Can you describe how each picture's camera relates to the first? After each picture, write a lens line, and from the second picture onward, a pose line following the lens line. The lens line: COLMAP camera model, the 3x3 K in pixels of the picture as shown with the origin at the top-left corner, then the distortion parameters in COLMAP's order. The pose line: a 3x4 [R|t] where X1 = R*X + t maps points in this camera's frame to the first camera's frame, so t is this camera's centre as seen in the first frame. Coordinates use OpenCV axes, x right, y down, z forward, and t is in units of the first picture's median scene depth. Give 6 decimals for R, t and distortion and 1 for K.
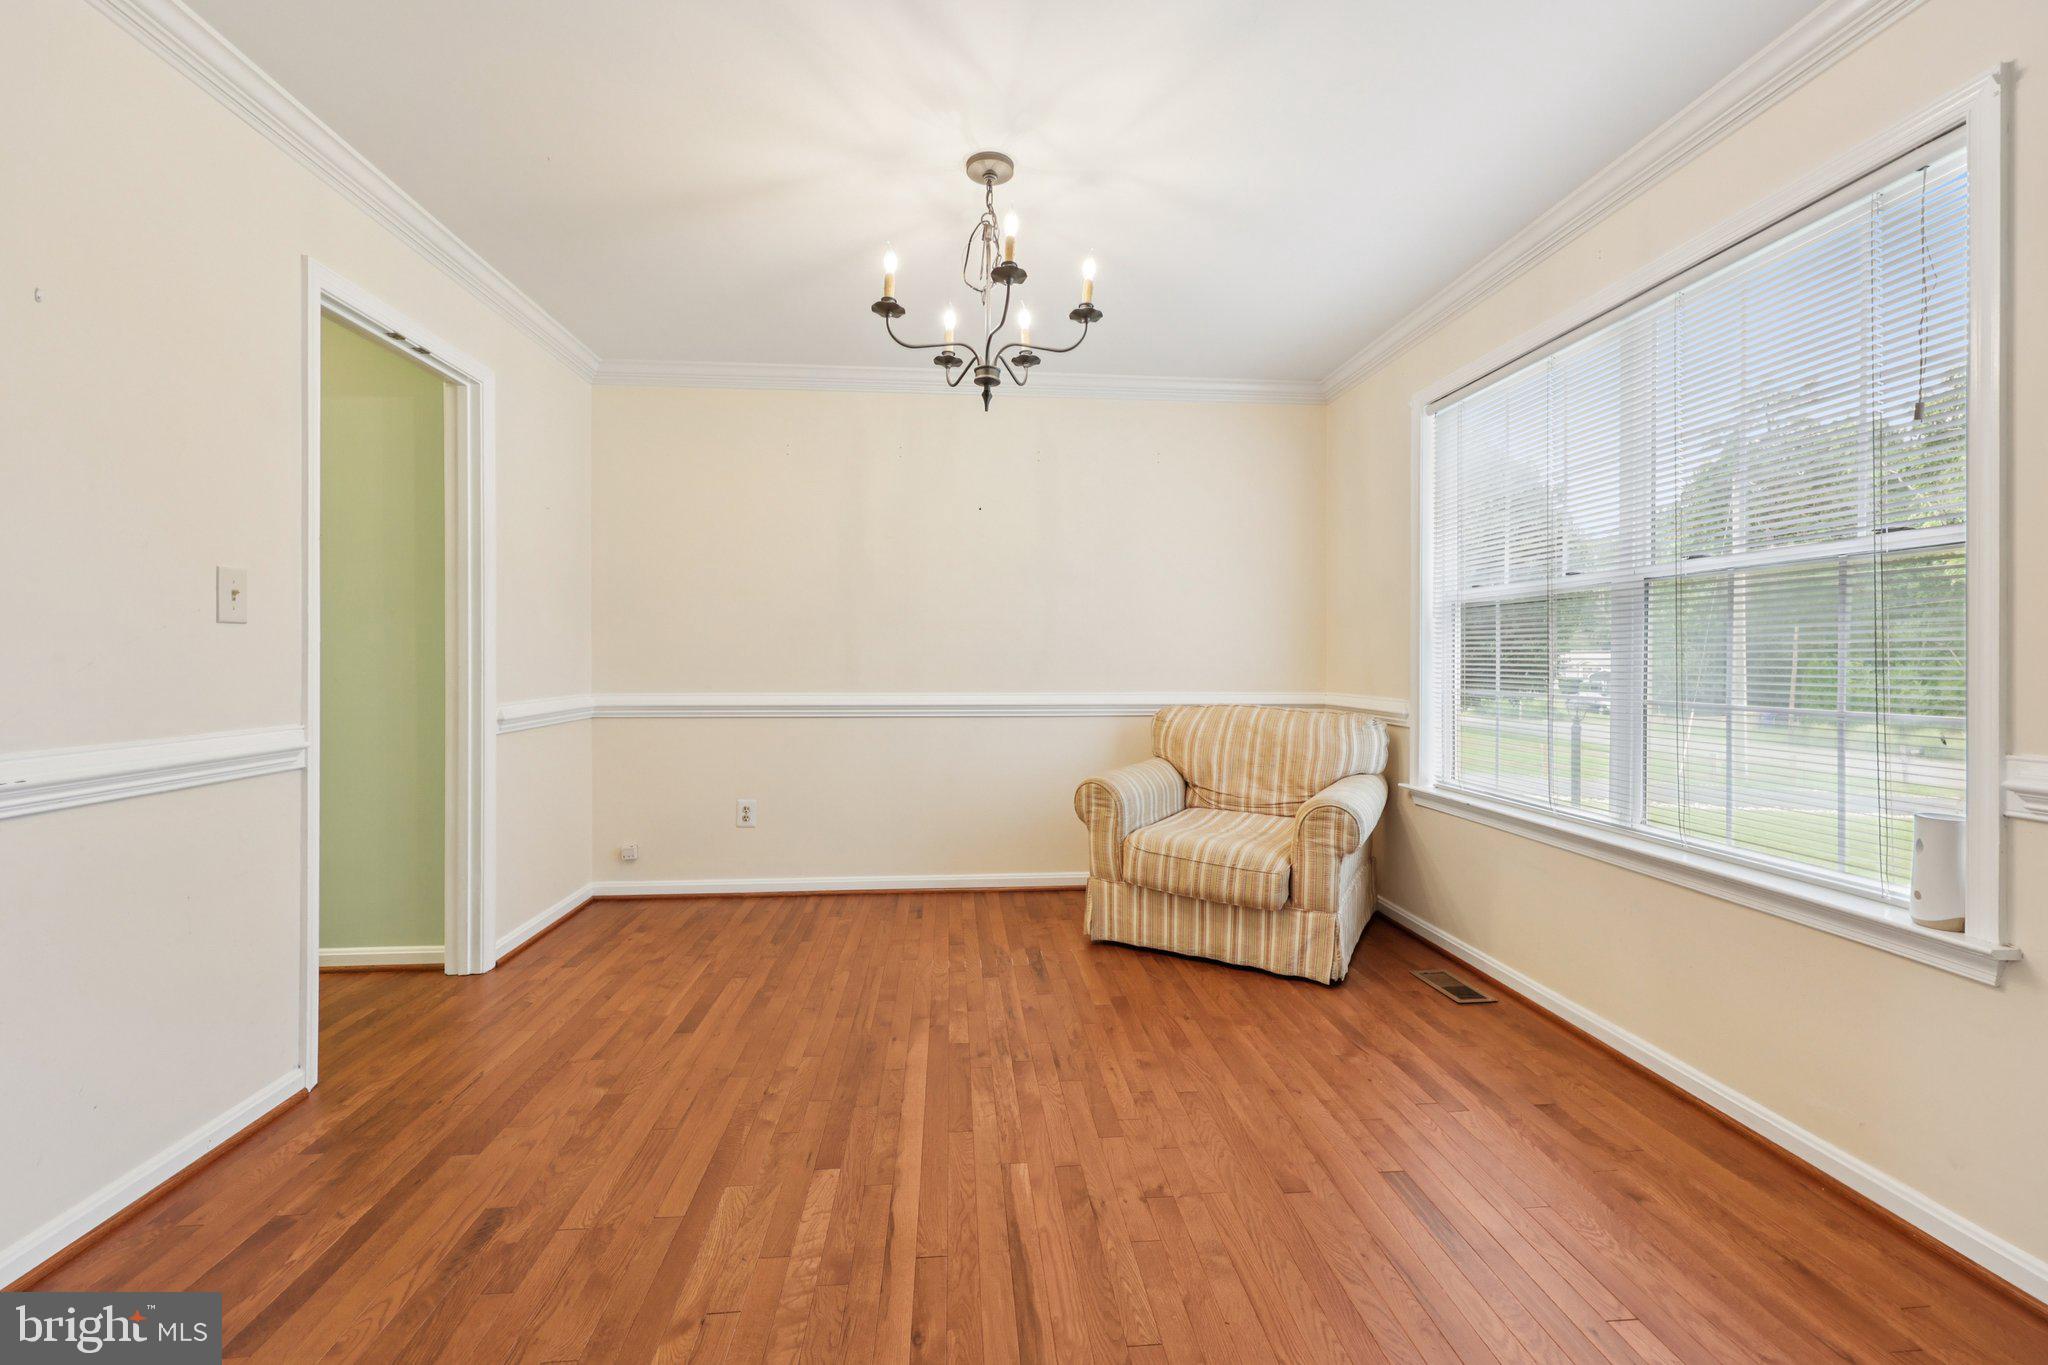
lens RADIAL K [[856.6, 0, 1027.9], [0, 856.6, 666.4], [0, 0, 1]] dist [-0.002076, 0.000079]
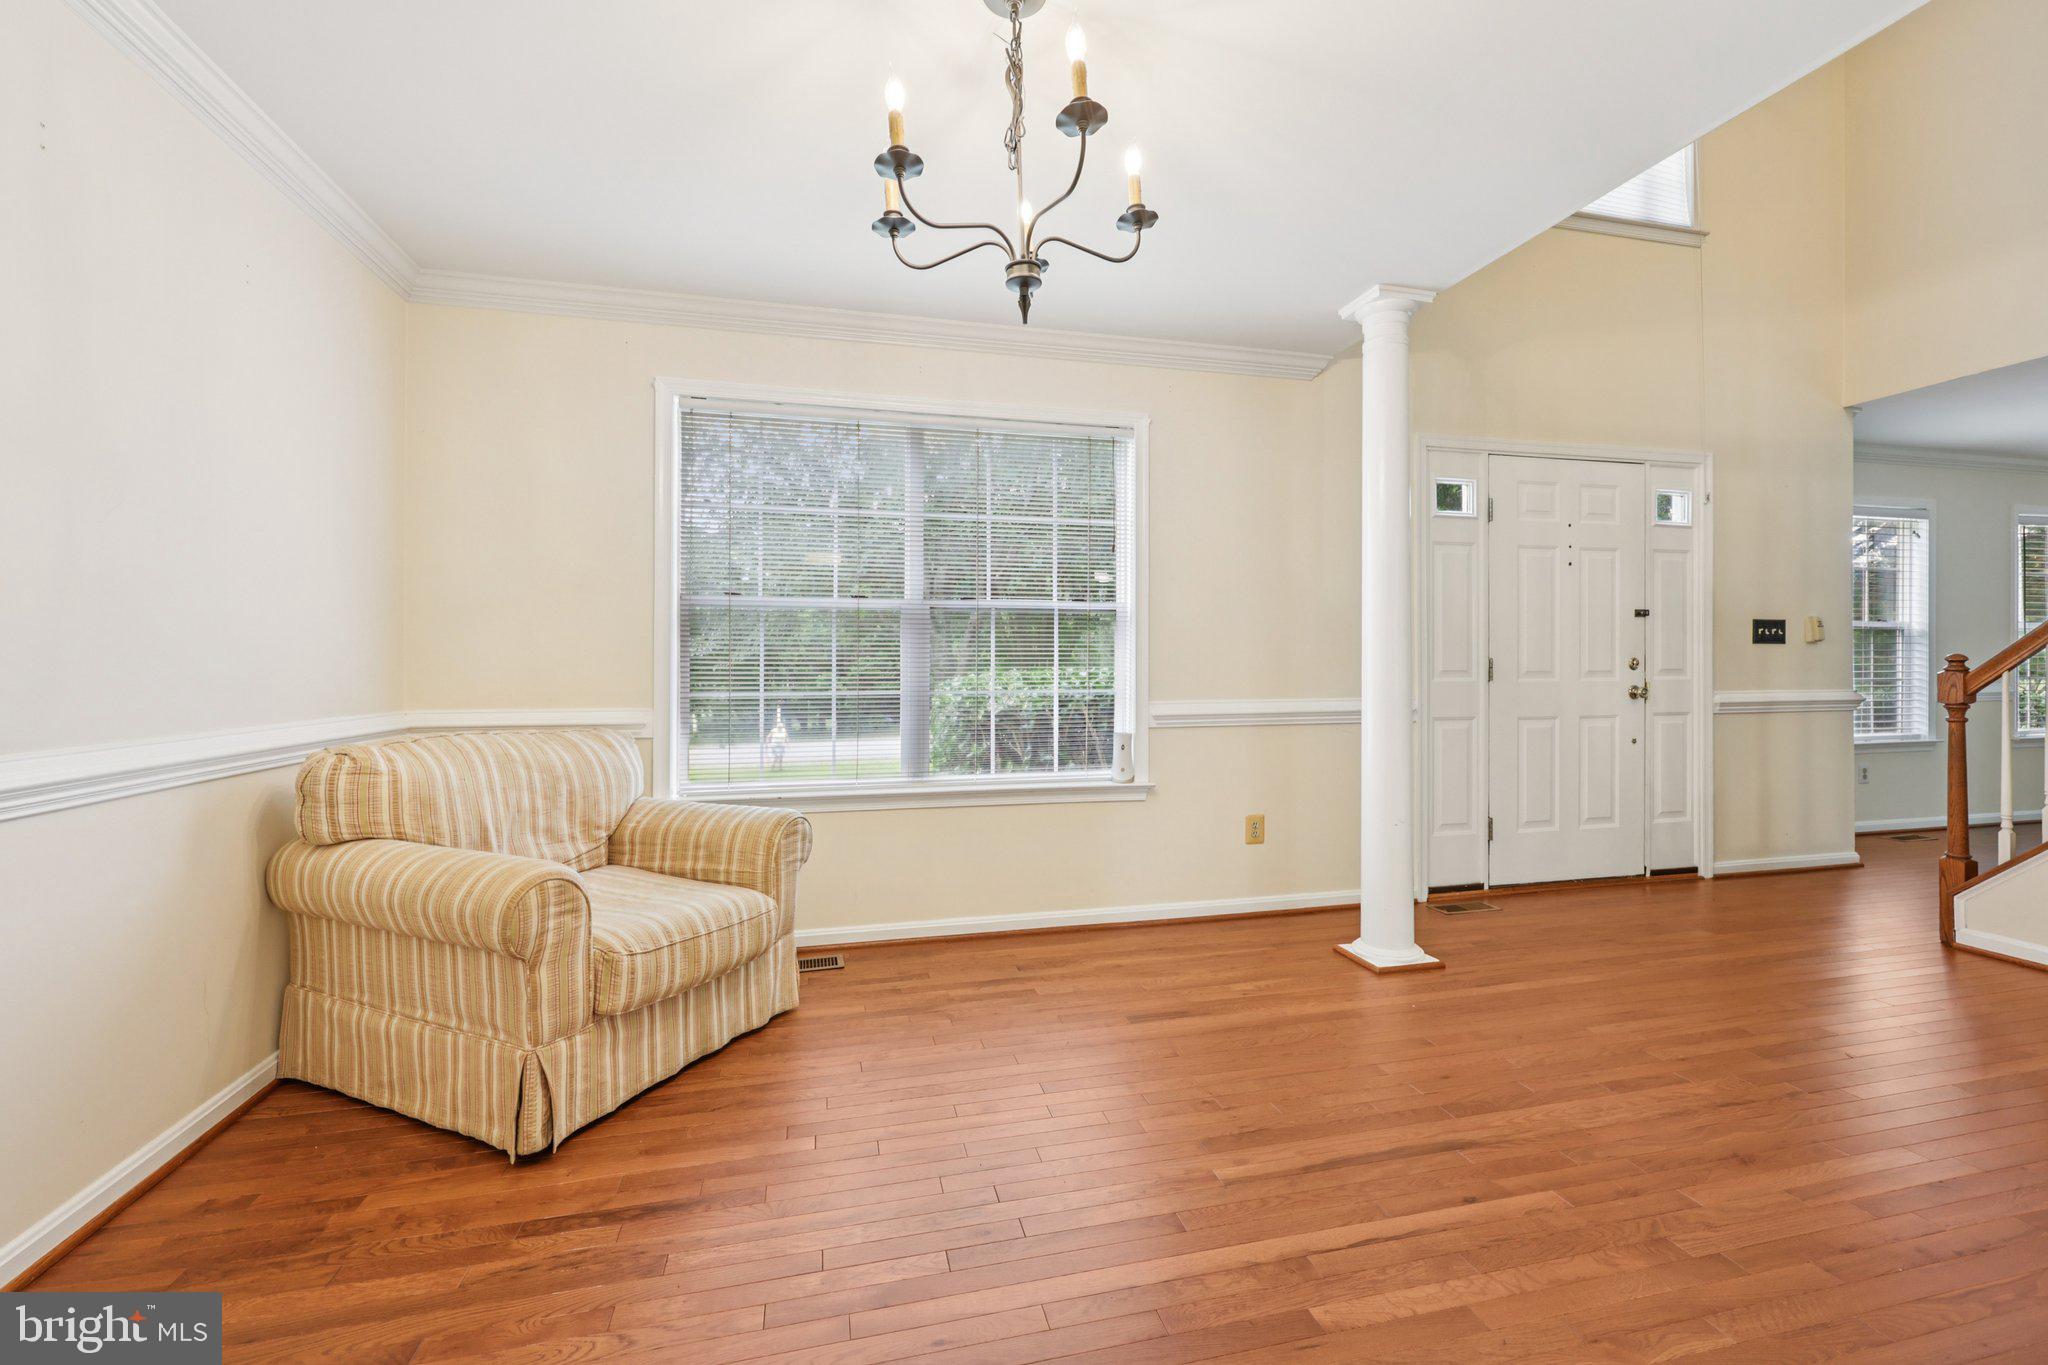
lens RADIAL K [[856.6, 0, 1025.6], [0, 856.6, 677.2], [0, 0, 1]] dist [-0.002076, 0.000079]
pose [[-0.152408, -0.014697, 0.988208, -0.564678], [0.009806, 0.999818, 0.016382, -0.004874], [-0.988269, 0.012188, -0.152236, 0.816832]]
